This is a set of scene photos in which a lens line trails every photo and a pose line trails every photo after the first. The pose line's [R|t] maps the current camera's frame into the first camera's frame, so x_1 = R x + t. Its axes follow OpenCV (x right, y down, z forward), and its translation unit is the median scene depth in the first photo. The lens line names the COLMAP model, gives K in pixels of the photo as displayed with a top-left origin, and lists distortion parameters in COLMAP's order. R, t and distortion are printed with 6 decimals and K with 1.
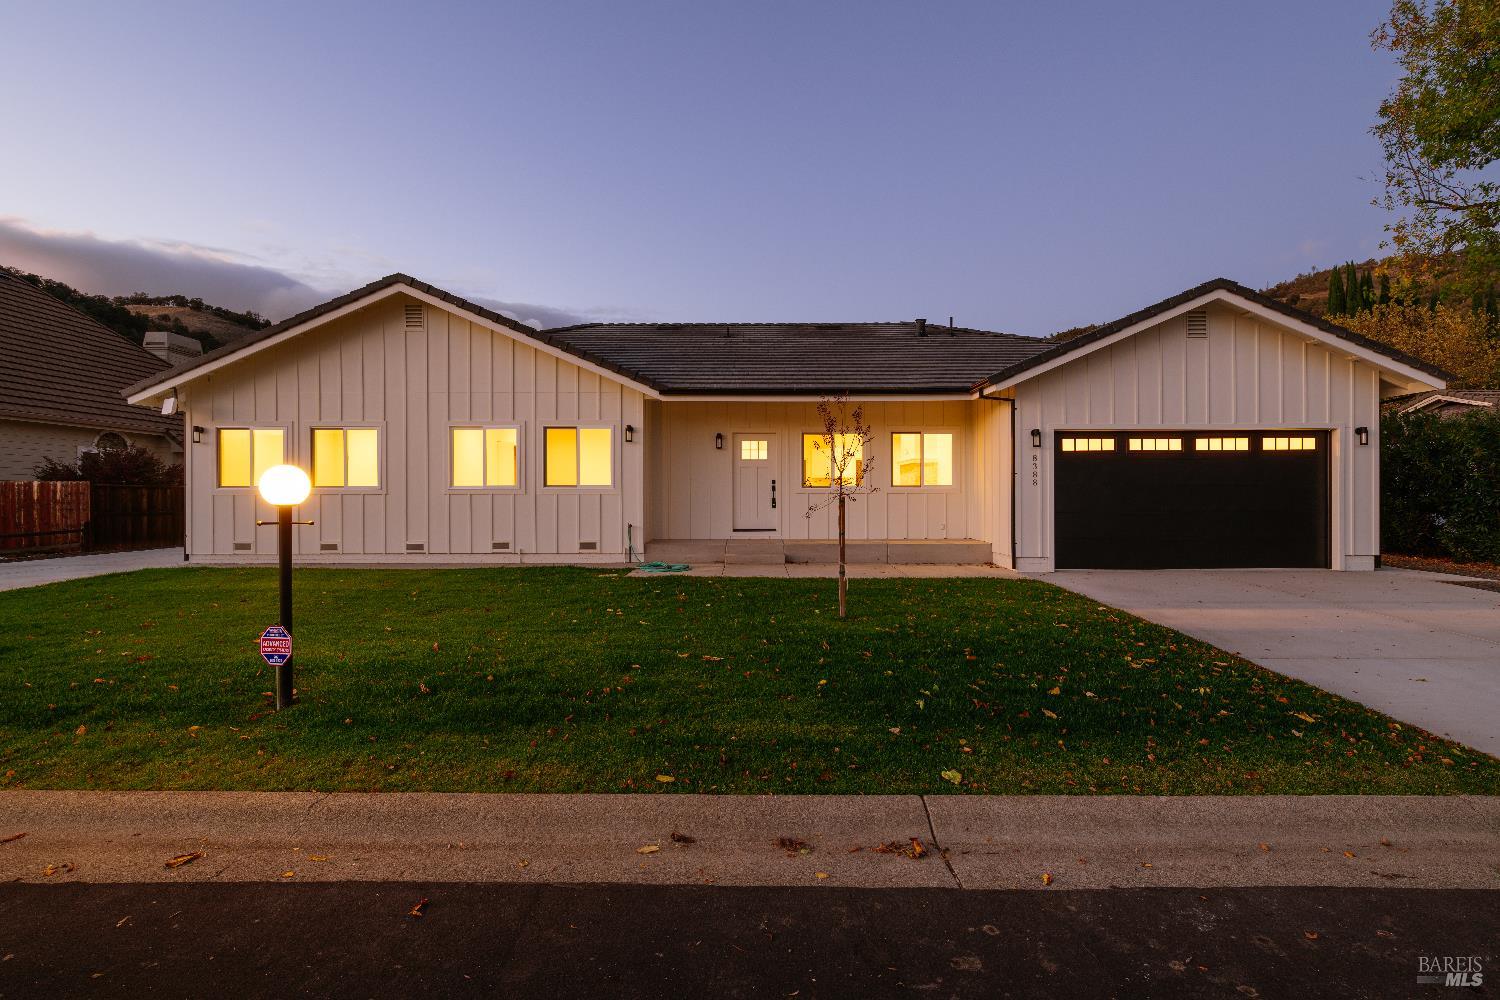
lens RADIAL K [[682.0, 0, 752.9], [0, 682.0, 498.5], [0, 0, 1]] dist [0.004274, 0.000811]
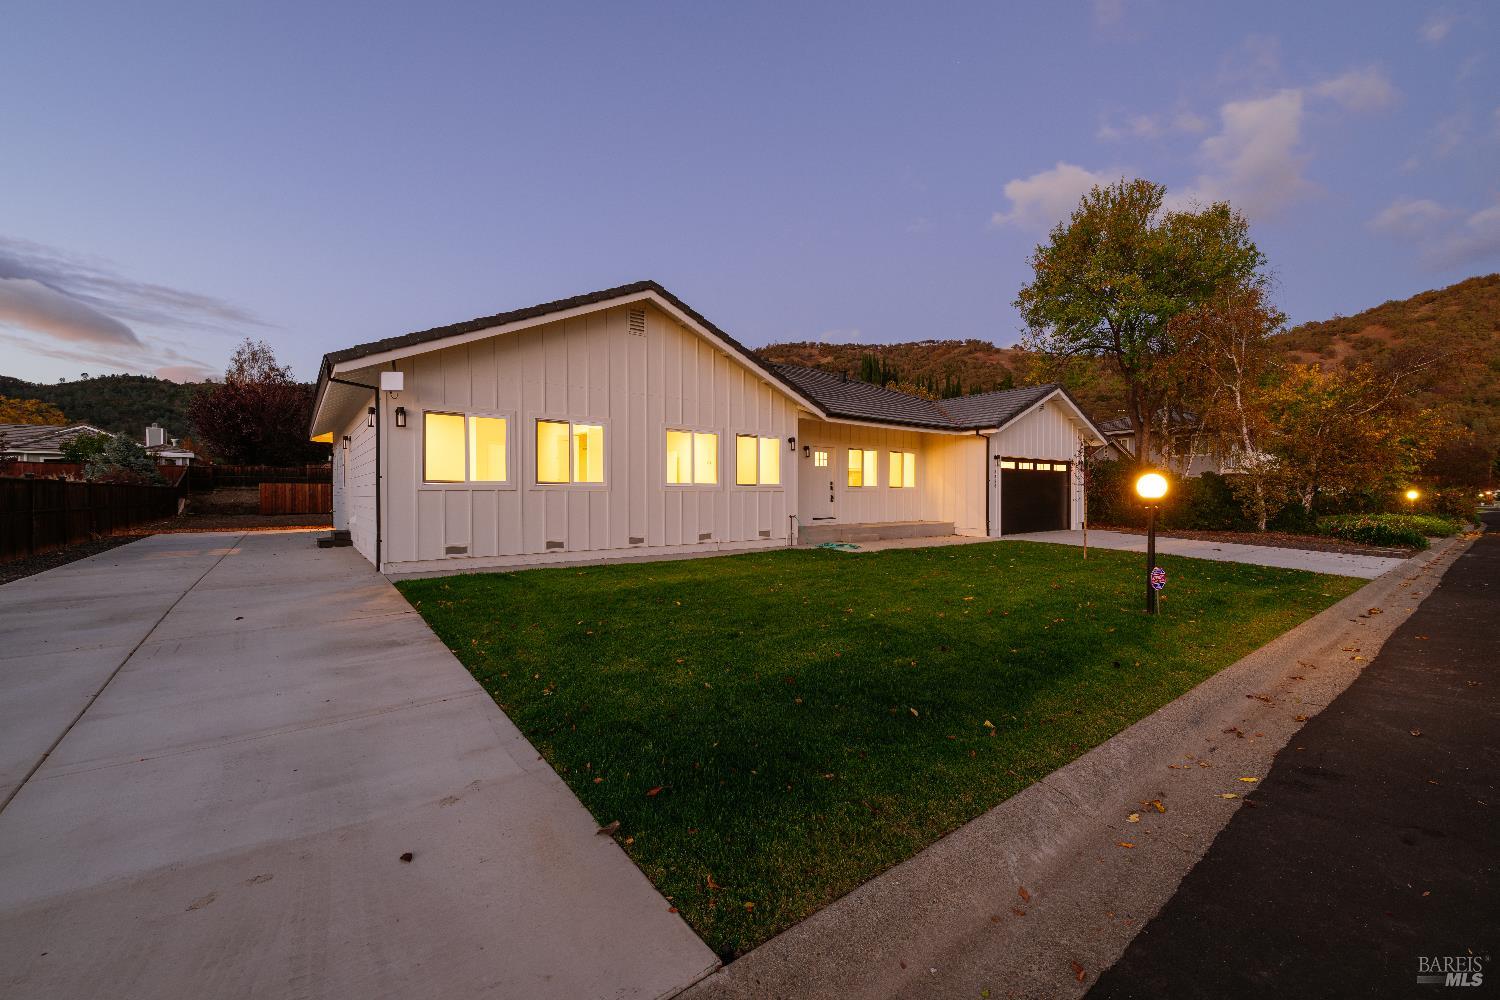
lens RADIAL K [[594.1, 0, 751.3], [0, 594.1, 501.2], [0, 0, 1]] dist [0.004309, -0.000561]
pose [[0.790410, -0.005220, 0.612556, -0.915343], [-0.001371, 0.999946, 0.010290, 0.000041], [-0.612577, -0.008973, 0.790360, 0.171634]]
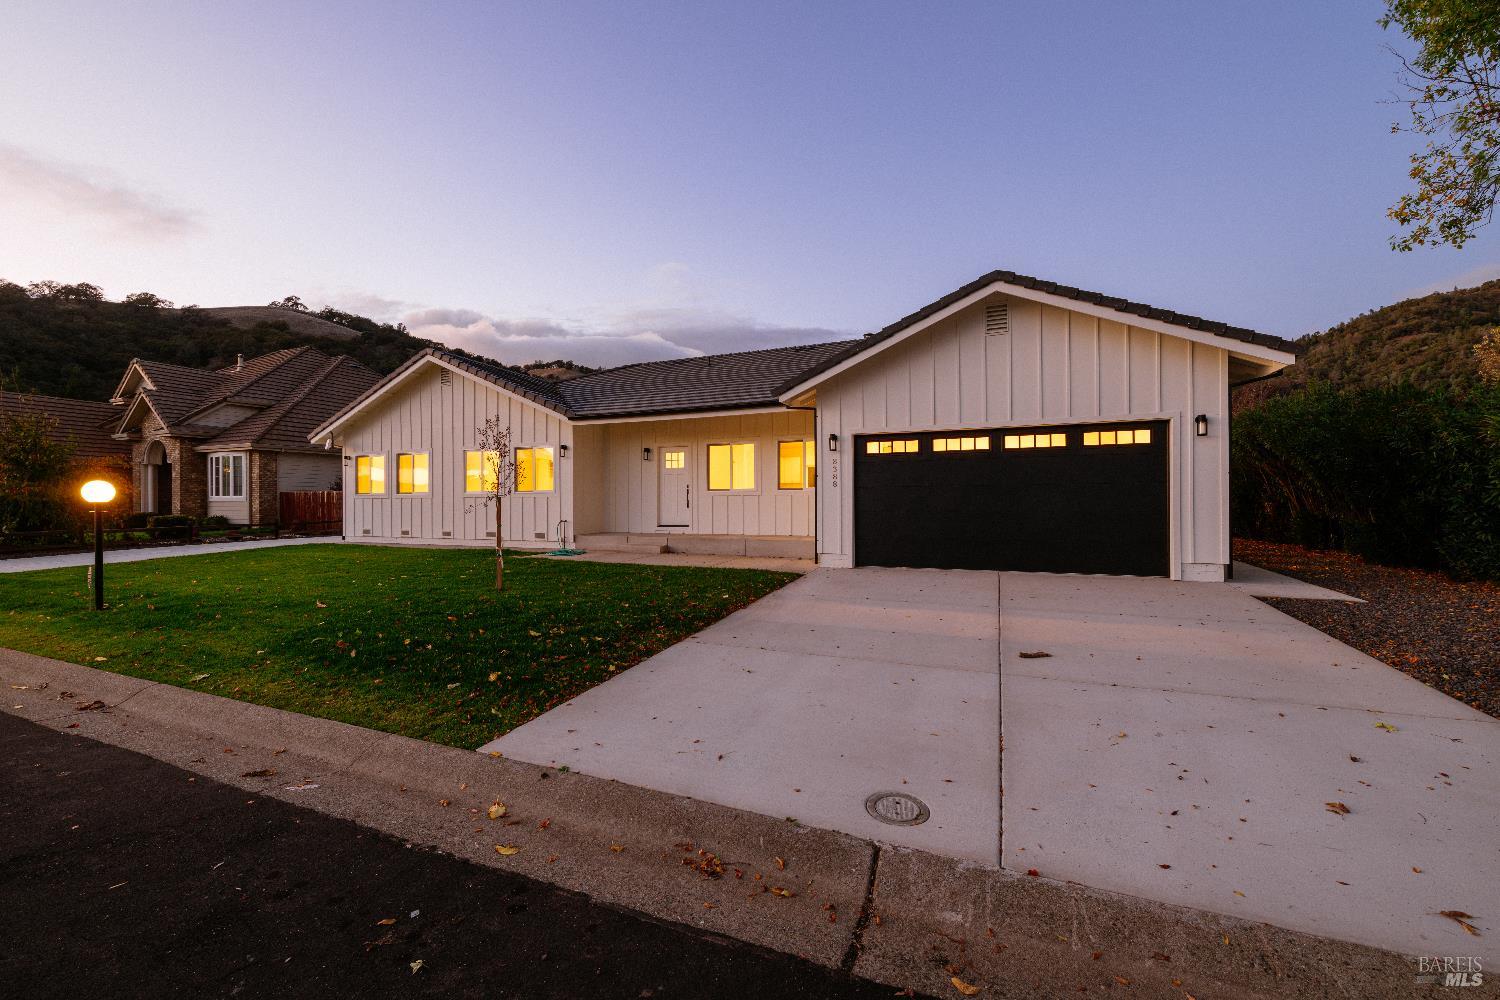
lens RADIAL K [[594.1, 0, 755.4], [0, 594.1, 499.2], [0, 0, 1]] dist [0.004309, -0.000561]
pose [[0.923810, -0.003173, -0.382838, 0.599409], [0.002413, 0.999994, -0.002466, 0.001824], [0.382843, 0.001354, 0.923812, 0.081653]]
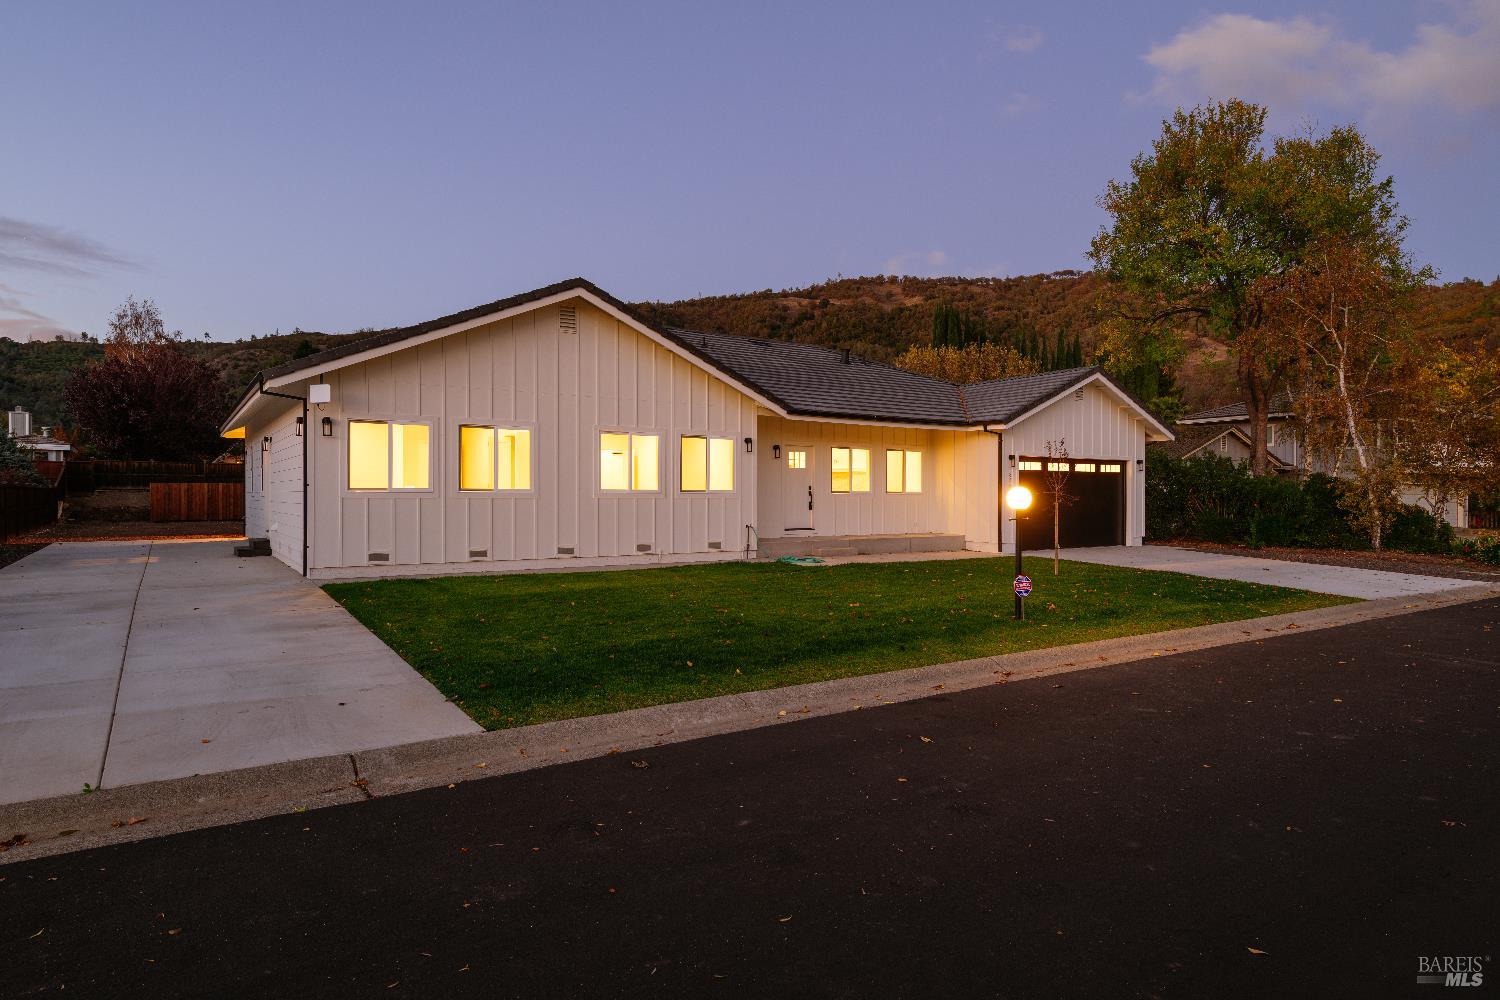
lens RADIAL K [[859.9, 0, 755.2], [0, 859.9, 501.1], [0, 0, 1]] dist [0.001682, 0.004042]
pose [[0.824602, 0.001303, 0.565712, -0.974692], [-0.005087, 0.999974, 0.005111, -0.009284], [-0.565690, -0.007092, 0.824587, -0.180503]]
